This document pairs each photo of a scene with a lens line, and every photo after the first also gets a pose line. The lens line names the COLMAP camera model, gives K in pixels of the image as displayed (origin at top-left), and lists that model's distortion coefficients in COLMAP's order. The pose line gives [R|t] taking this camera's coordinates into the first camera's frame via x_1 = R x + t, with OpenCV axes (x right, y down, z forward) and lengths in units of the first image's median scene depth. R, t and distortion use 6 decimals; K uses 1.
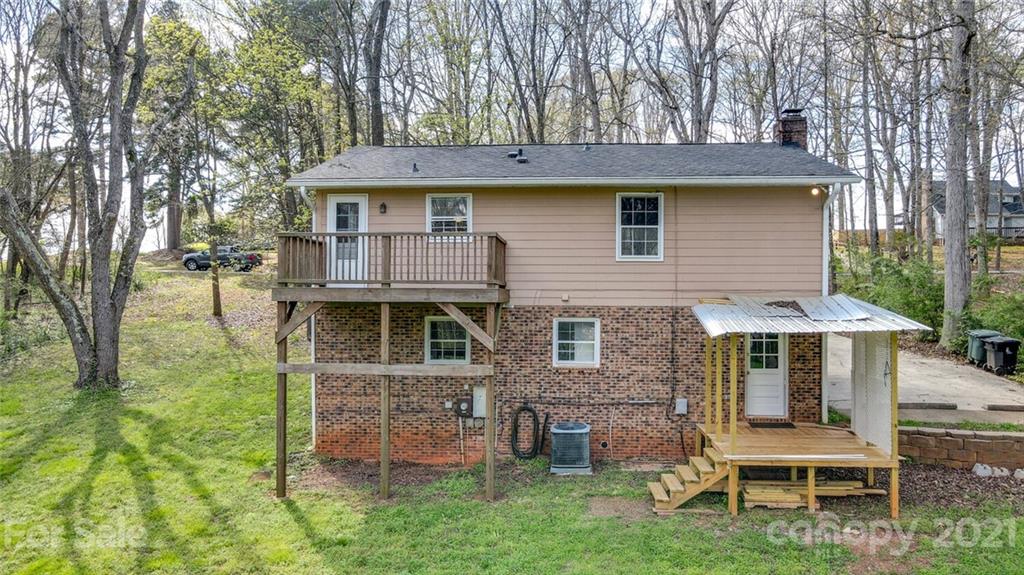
lens RADIAL K [[739.7, 0, 511.5], [0, 739.7, 288.4], [0, 0, 1]] dist [-0.007301, -0.000792]
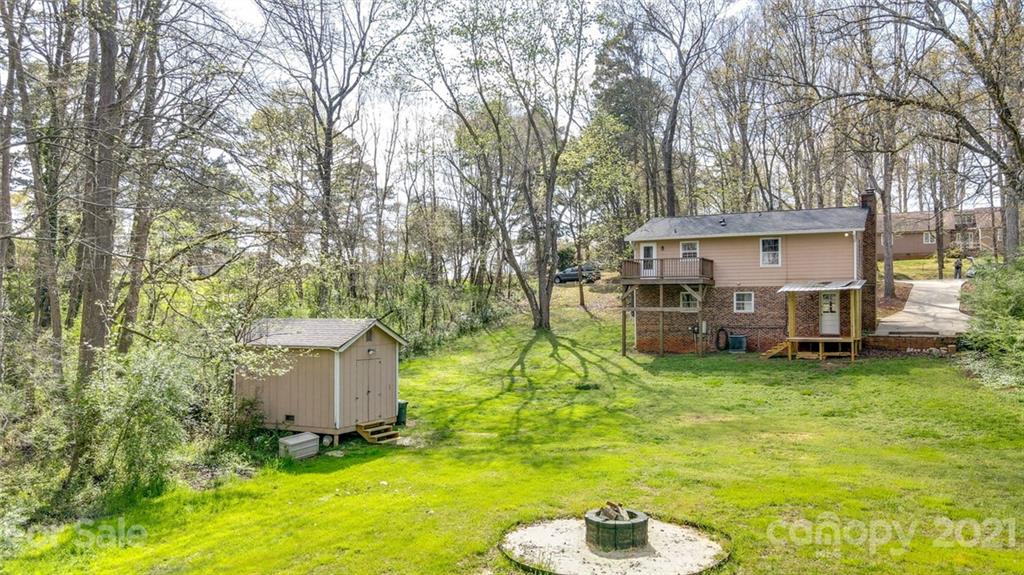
lens RADIAL K [[739.7, 0, 510.6], [0, 739.7, 292.1], [0, 0, 1]] dist [-0.007301, -0.000792]
pose [[0.910268, -0.013267, -0.413806, 0.388420], [0.004267, 0.999734, -0.022665, 0.091771], [0.413997, 0.018866, 0.910083, -1.466957]]
